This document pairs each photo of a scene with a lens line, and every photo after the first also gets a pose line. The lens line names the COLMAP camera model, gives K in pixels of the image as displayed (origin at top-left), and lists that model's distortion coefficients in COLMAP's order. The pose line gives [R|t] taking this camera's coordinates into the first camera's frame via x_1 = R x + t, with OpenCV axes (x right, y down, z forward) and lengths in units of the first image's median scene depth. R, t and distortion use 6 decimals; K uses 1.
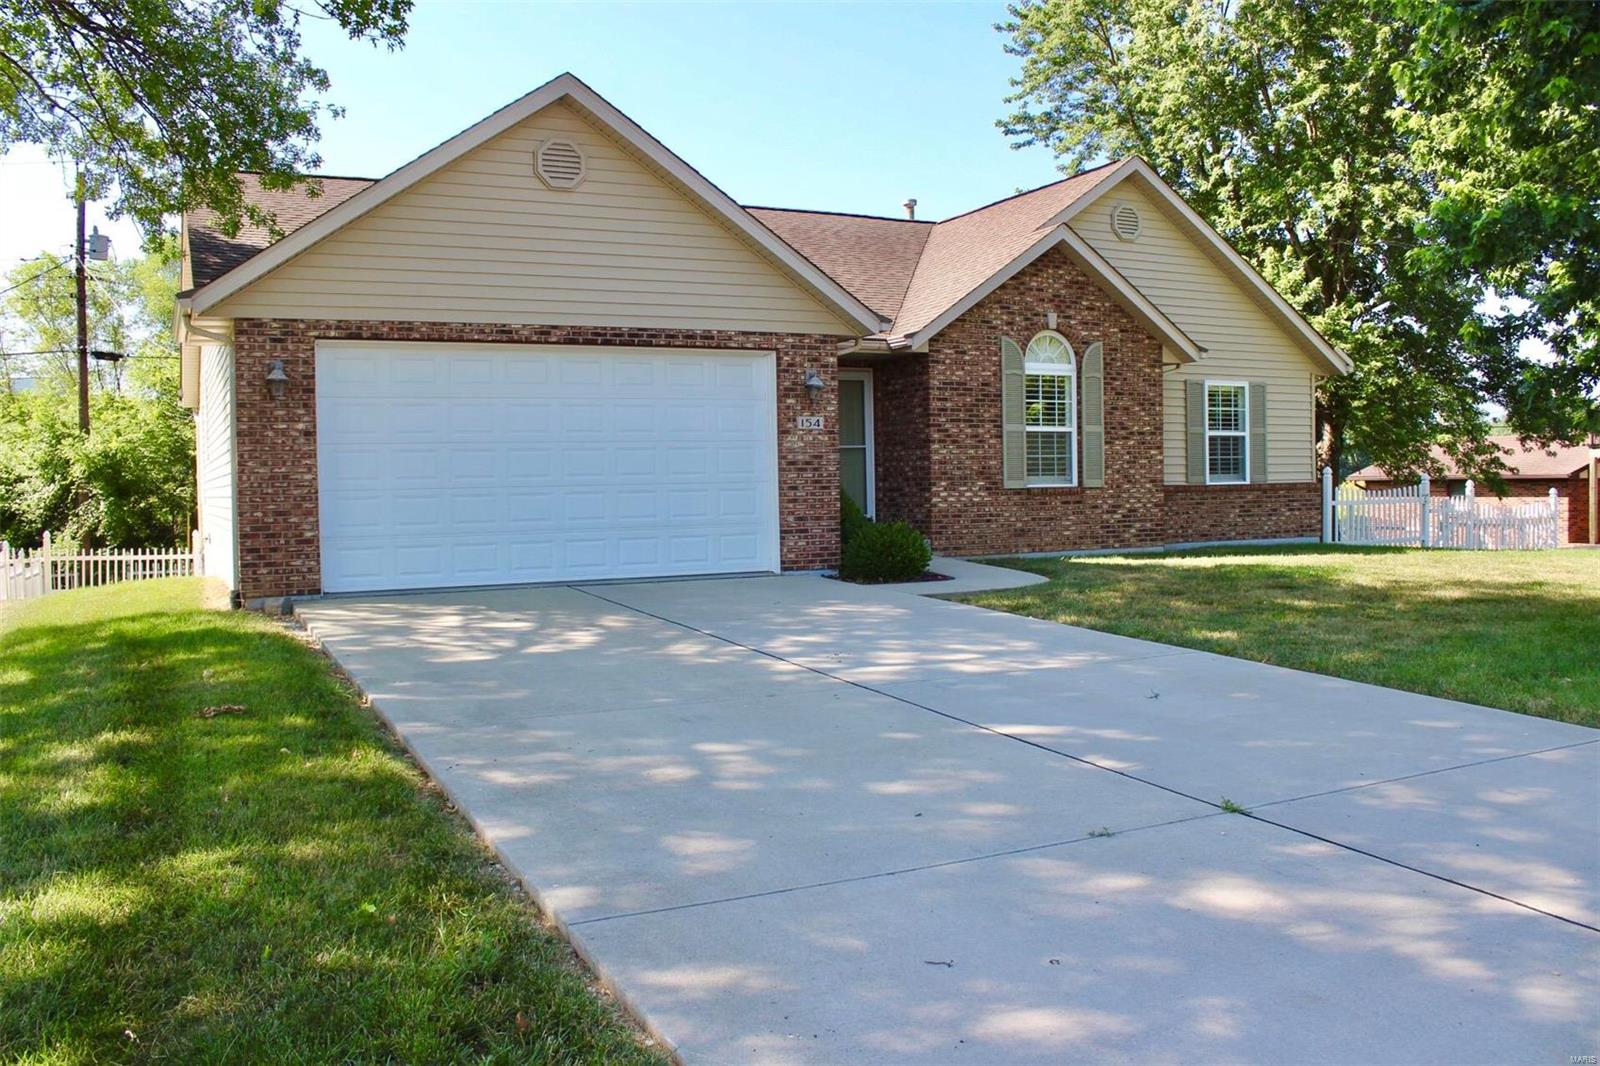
lens RADIAL K [[1313.6, 0, 788.3], [0, 1313.6, 547.0], [0, 0, 1]] dist [-0.160221, 0.123544]
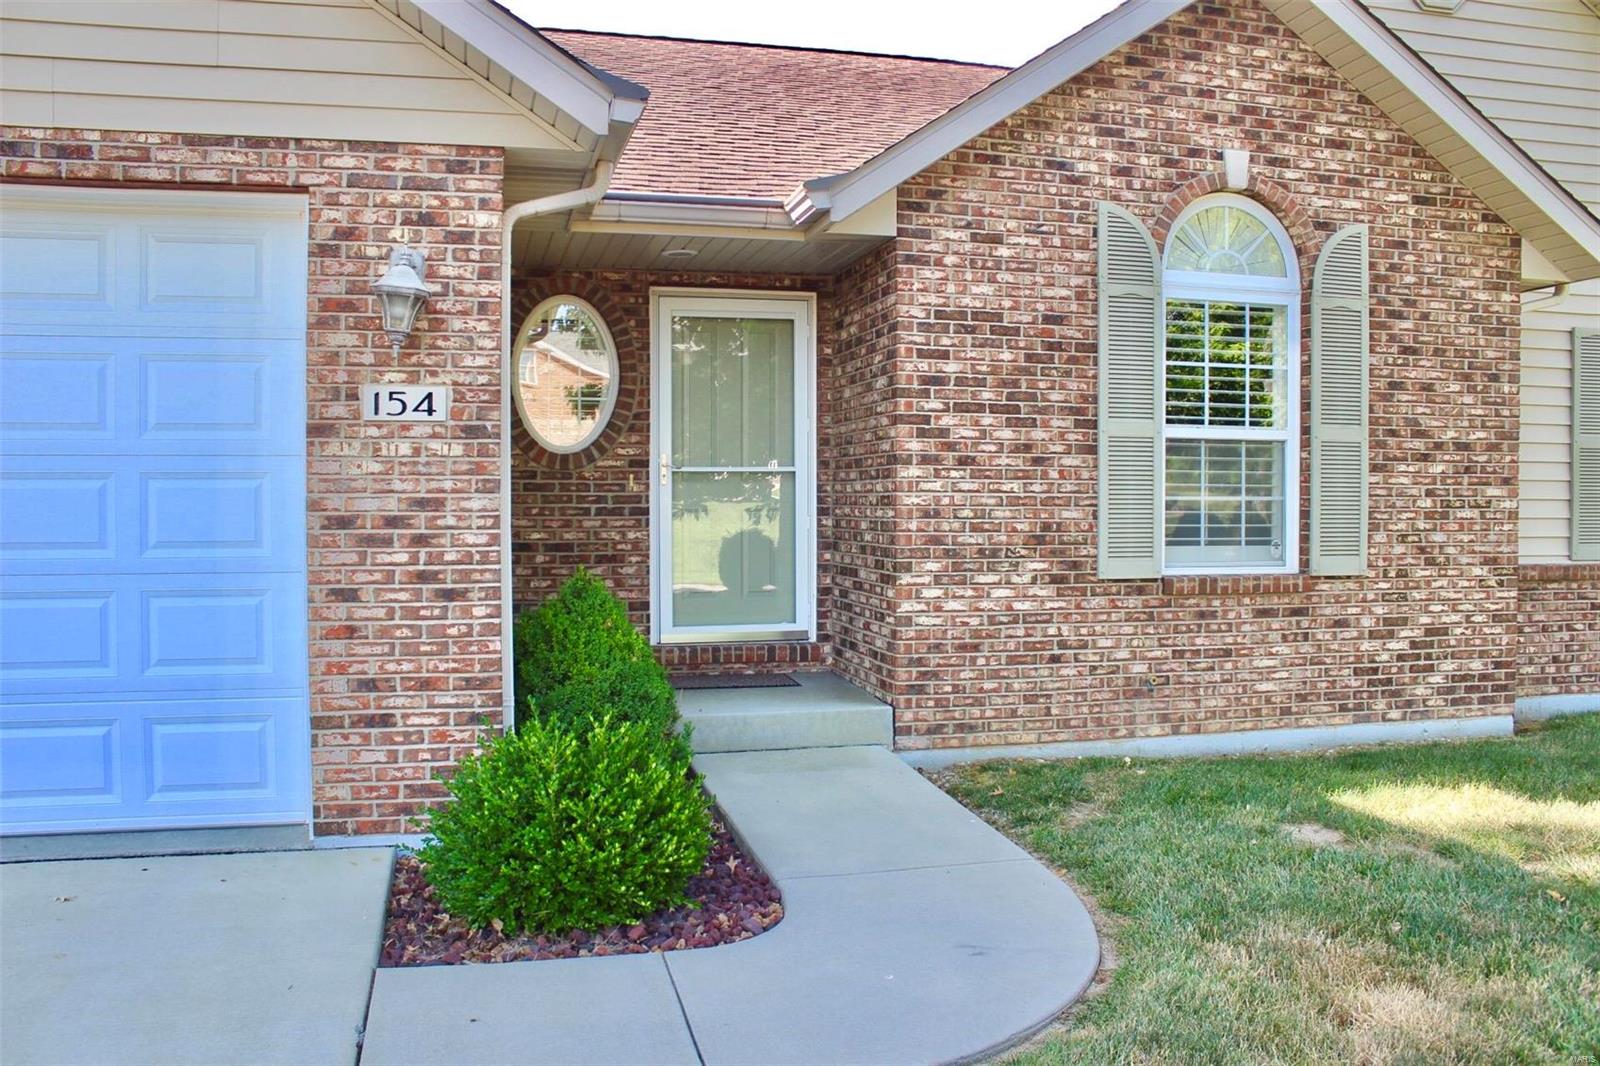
lens RADIAL K [[1313.6, 0, 755.8], [0, 1313.6, 541.0], [0, 0, 1]] dist [-0.160221, 0.123544]
pose [[0.972267, 0.026075, -0.232415, 0.158593], [-0.029447, 0.999505, -0.011051, -0.050128], [0.232012, 0.017588, 0.972554, 0.600894]]
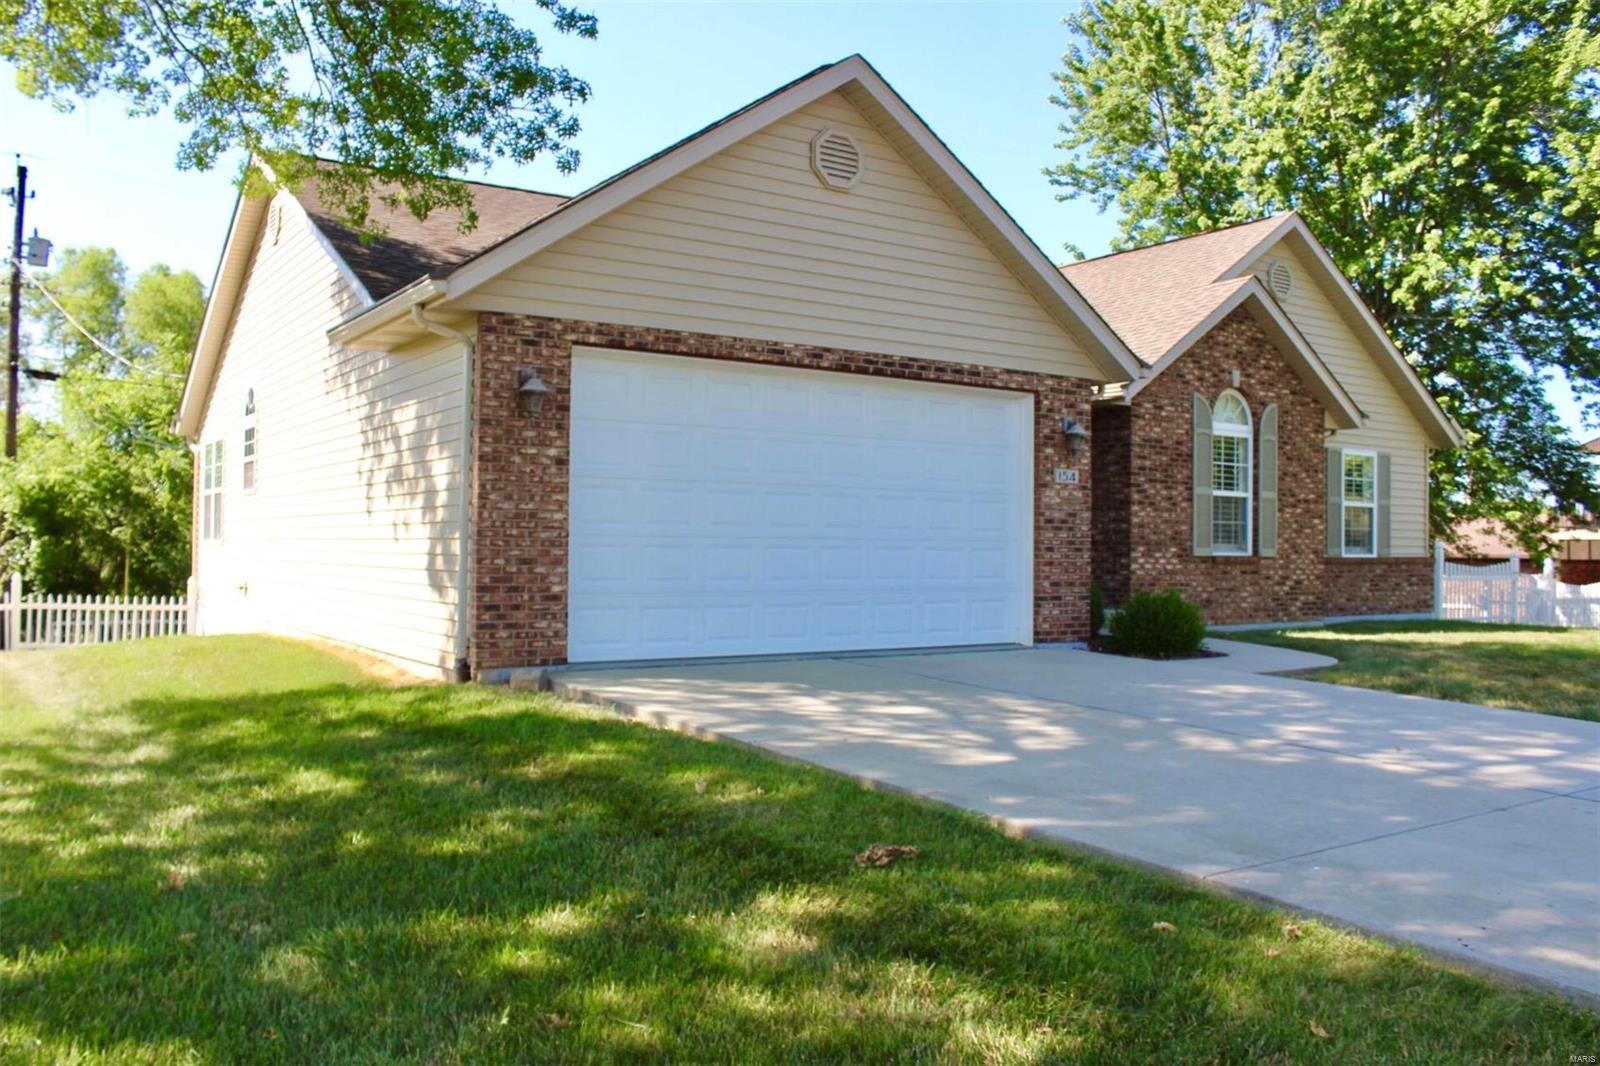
lens RADIAL K [[1313.6, 0, 790.9], [0, 1313.6, 543.4], [0, 0, 1]] dist [-0.160221, 0.123544]
pose [[0.990916, 0.028468, 0.131435, -0.243813], [-0.021550, 0.998321, -0.053758, 0.001748], [-0.132745, 0.050438, 0.989866, 0.133354]]
